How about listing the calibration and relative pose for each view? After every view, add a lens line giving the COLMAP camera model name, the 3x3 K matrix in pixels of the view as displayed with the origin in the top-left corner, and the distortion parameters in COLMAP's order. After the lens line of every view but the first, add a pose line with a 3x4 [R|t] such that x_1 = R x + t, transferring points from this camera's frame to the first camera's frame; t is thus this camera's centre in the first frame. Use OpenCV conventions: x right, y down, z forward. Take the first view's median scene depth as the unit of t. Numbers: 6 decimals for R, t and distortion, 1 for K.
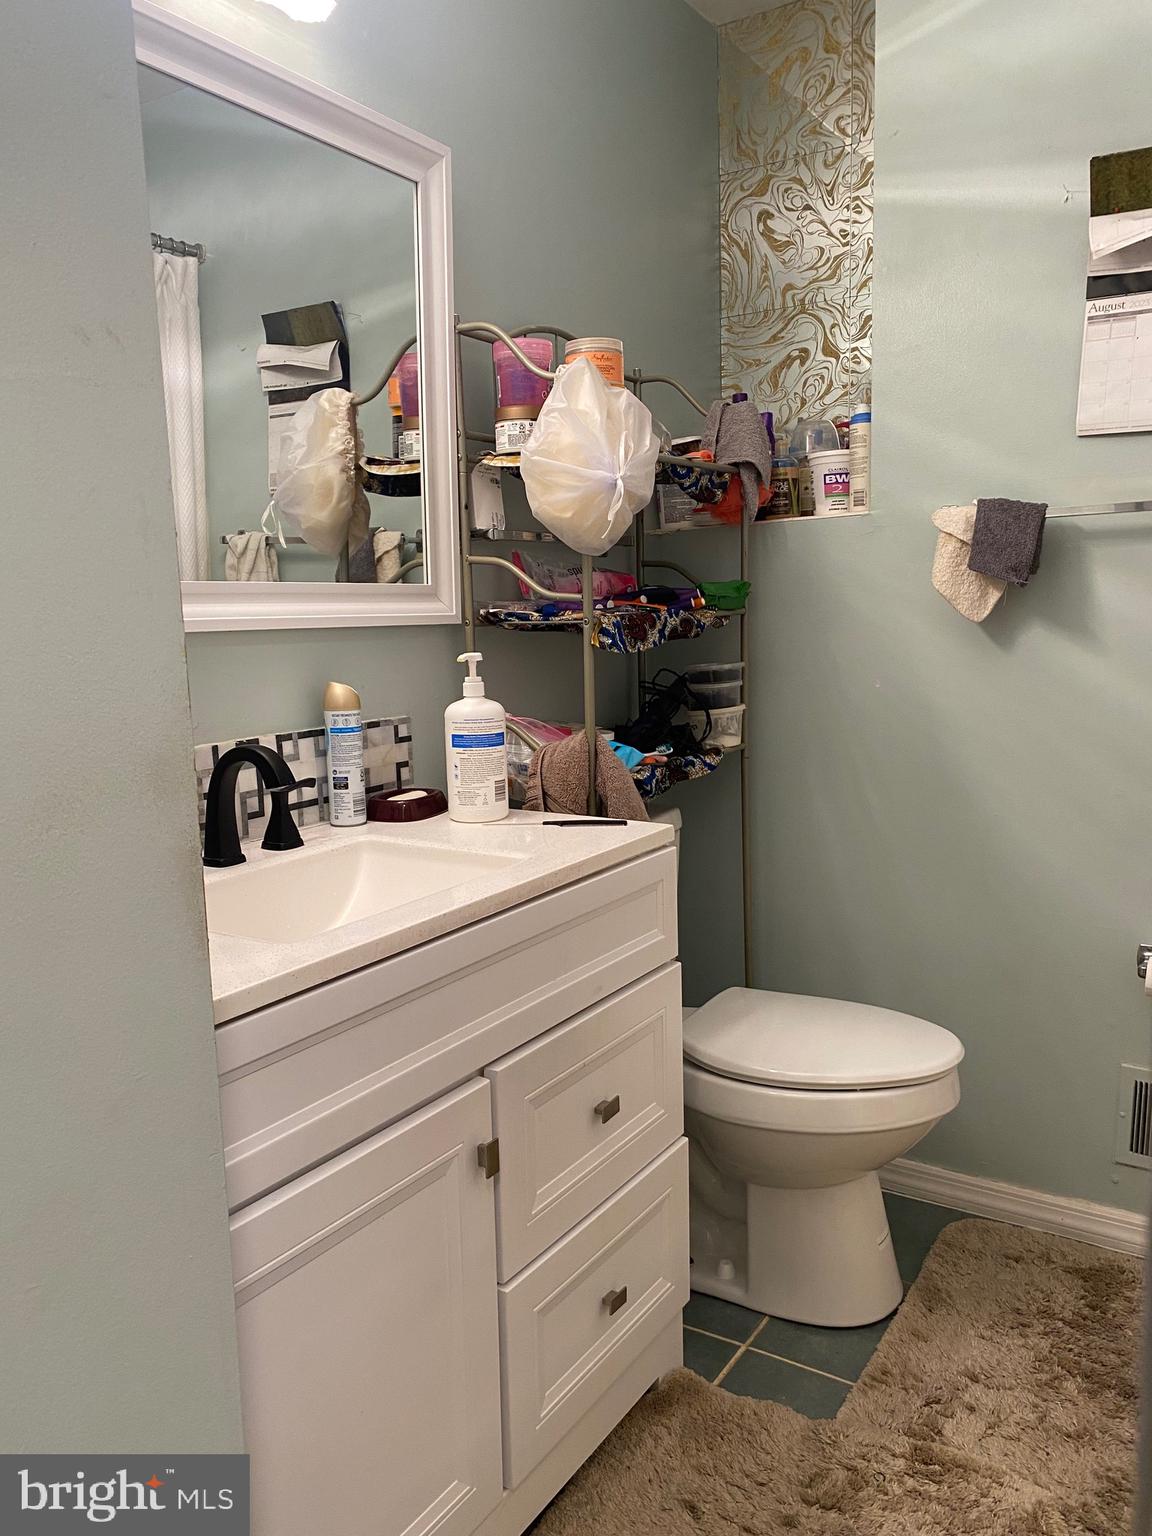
lens RADIAL K [[1171.5, 0, 576.1], [0, 1171.5, 765.0], [0, 0, 1]] dist [0.006877, -0.006871]
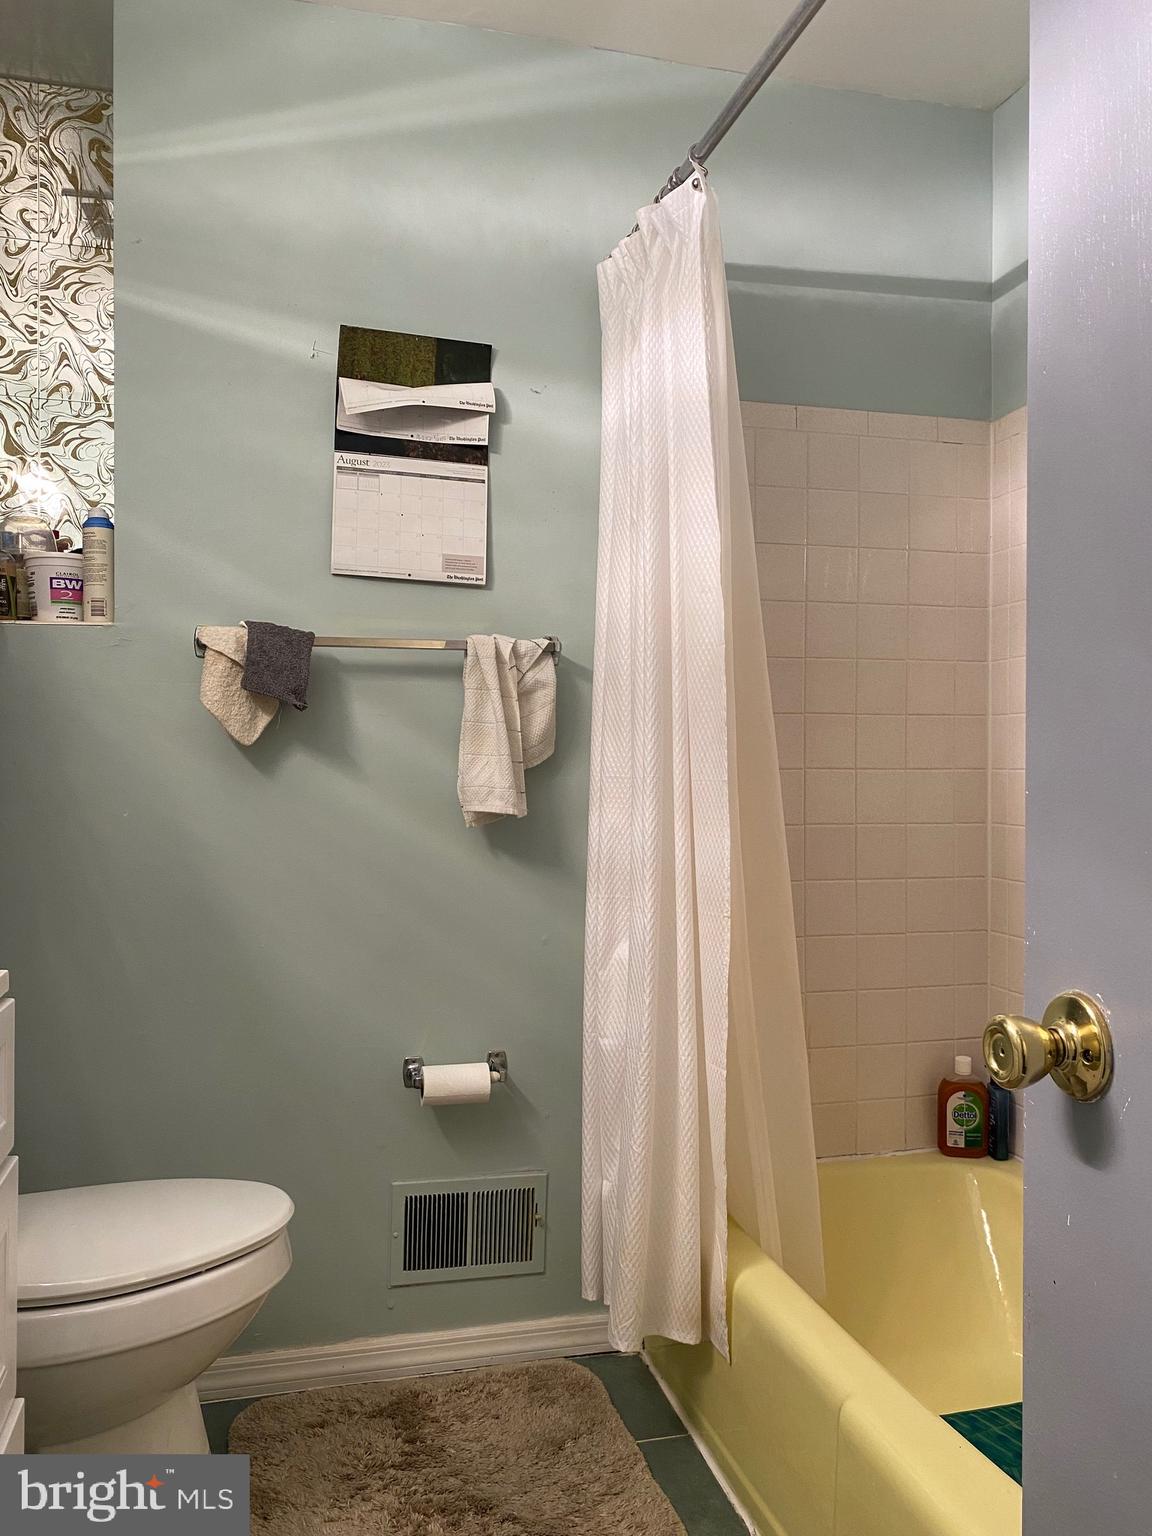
lens RADIAL K [[1171.5, 0, 576.1], [0, 1171.5, 773.6], [0, 0, 1]] dist [0.006877, -0.006871]
pose [[0.672009, 0.033637, 0.739779, -0.191858], [0.077703, 0.990251, -0.115610, 0.034215], [-0.736455, 0.135174, 0.662843, 0.166296]]
